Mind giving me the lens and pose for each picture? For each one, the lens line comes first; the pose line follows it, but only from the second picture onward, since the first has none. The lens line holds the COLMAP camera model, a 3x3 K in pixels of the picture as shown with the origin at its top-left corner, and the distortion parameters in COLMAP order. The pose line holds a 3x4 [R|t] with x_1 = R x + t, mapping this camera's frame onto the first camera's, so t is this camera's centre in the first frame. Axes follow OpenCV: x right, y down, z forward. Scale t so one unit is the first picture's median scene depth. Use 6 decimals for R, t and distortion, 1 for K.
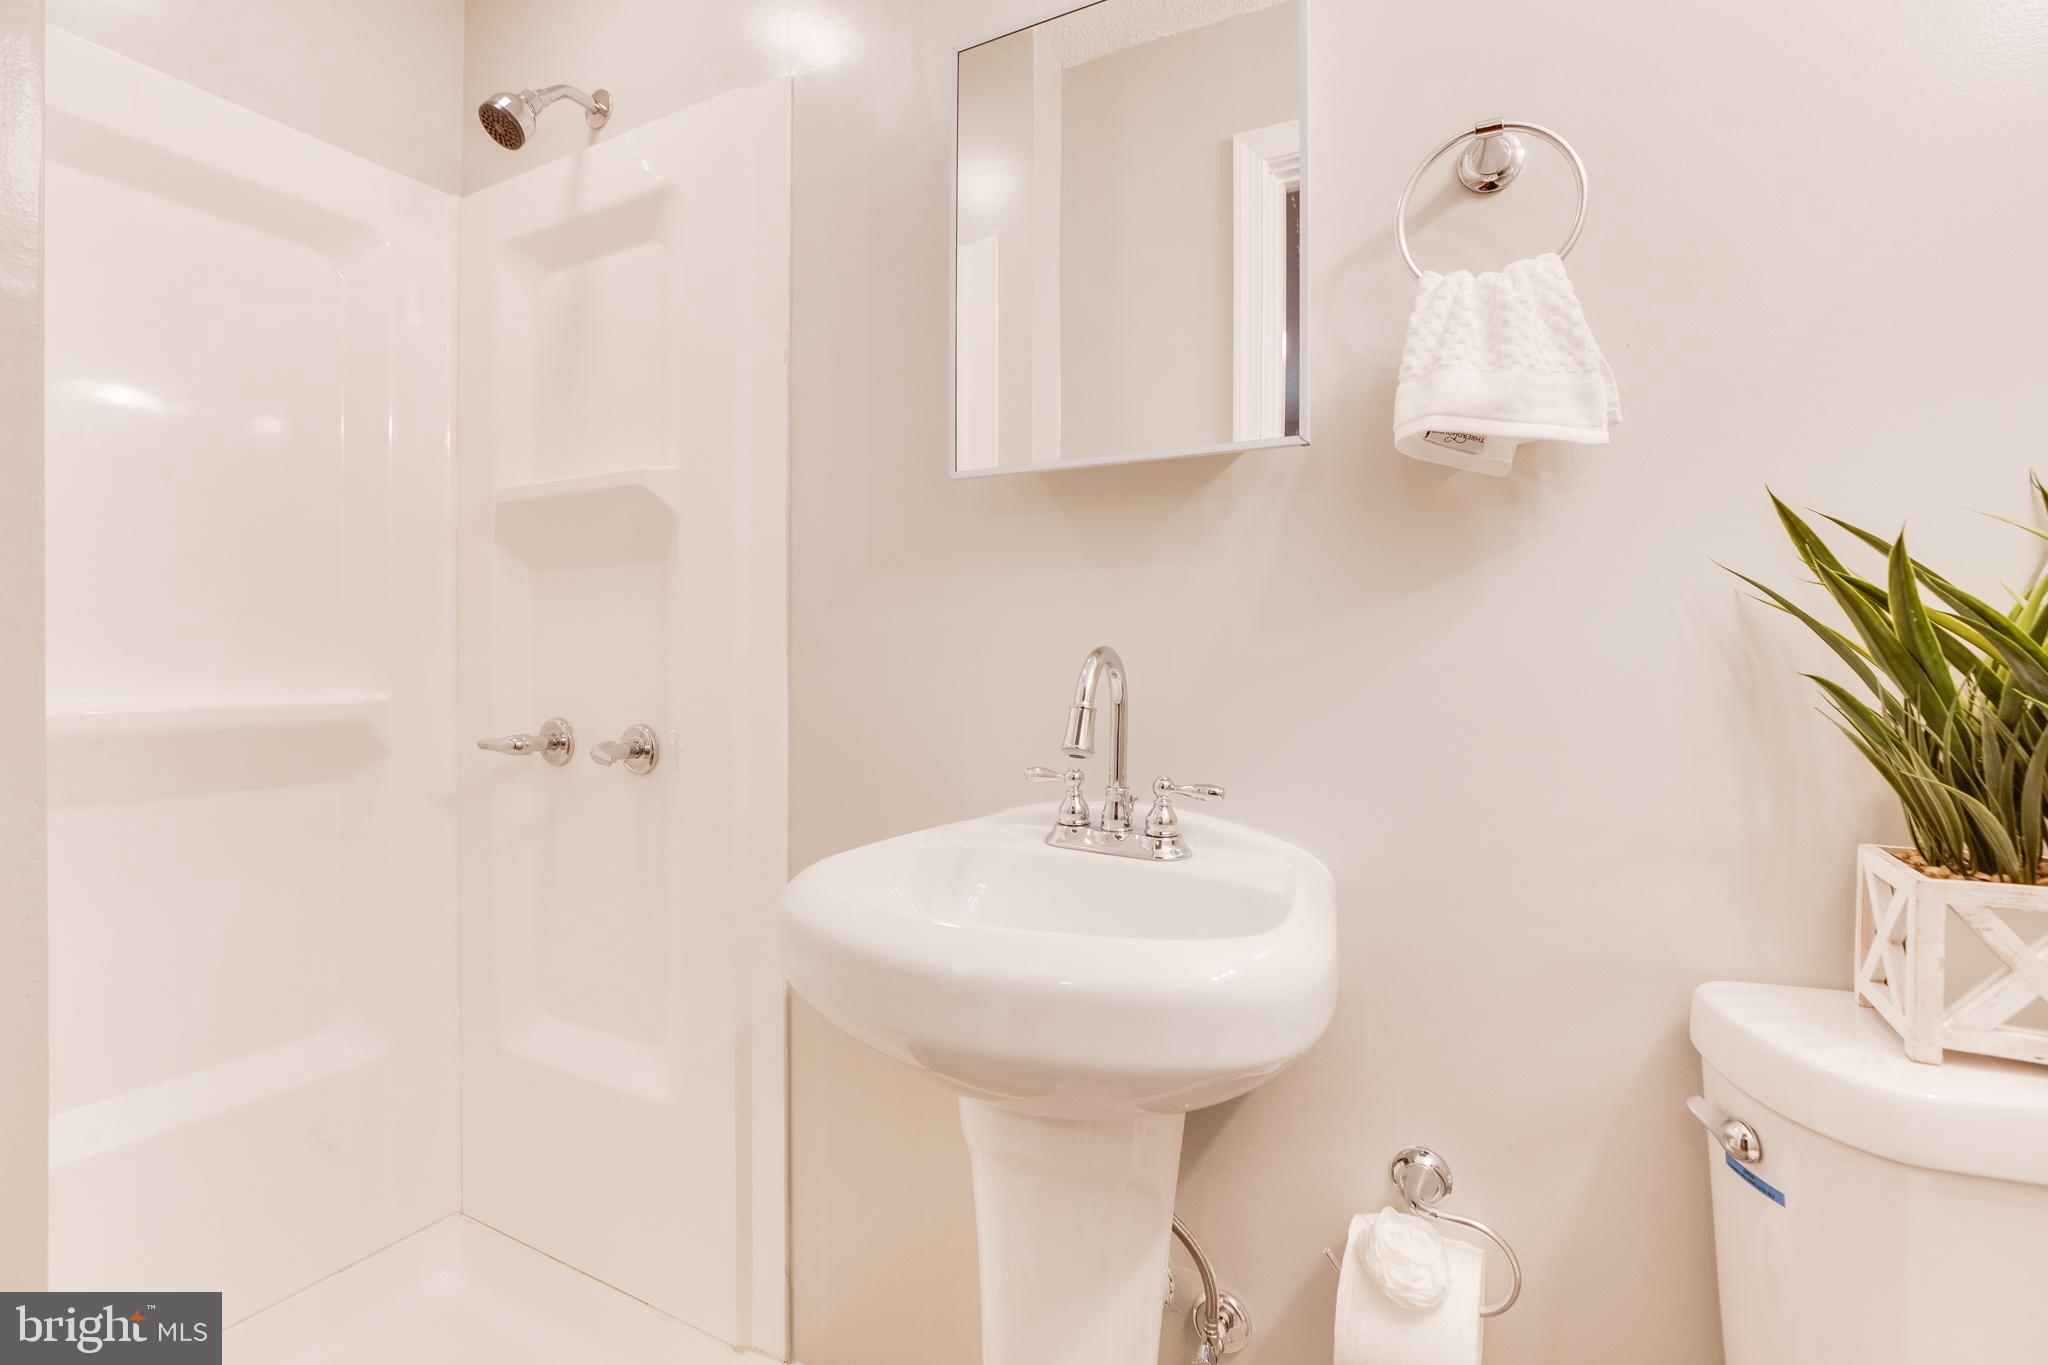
lens RADIAL K [[946.3, 0, 1022.4], [0, 946.3, 666.8], [0, 0, 1]] dist [-0.030816, 0.013221]
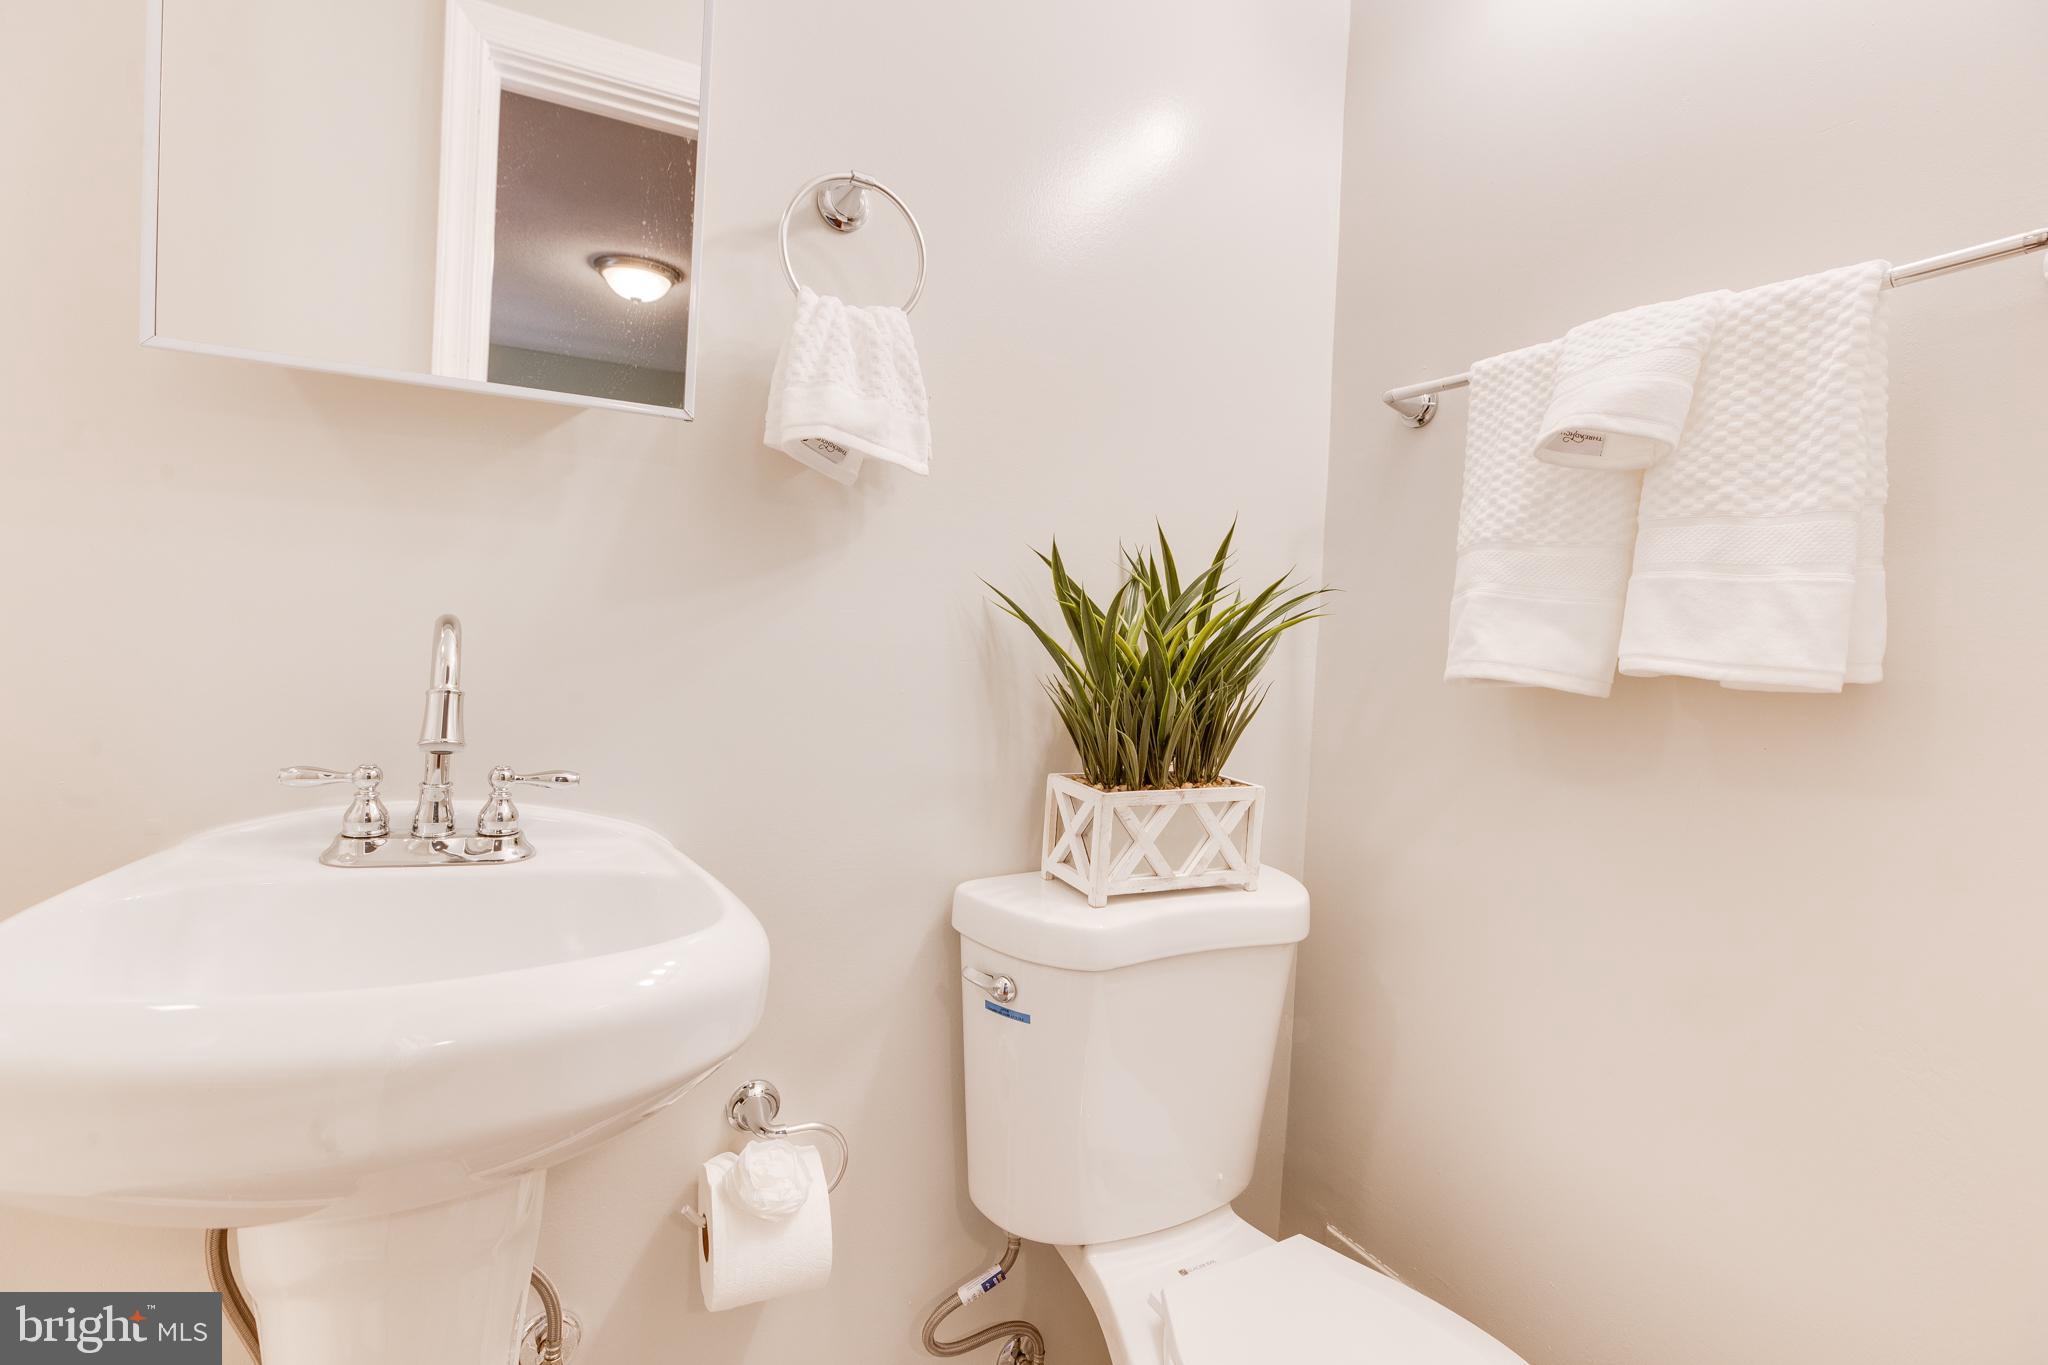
lens RADIAL K [[948.9, 0, 1023.7], [0, 948.9, 662.4], [0, 0, 1]] dist [-0.035323, 0.000122]
pose [[0.568626, -0.001126, 0.822595, -0.336276], [-0.044756, 0.998475, 0.032305, -0.032615], [-0.821377, -0.055186, 0.567709, 0.149491]]
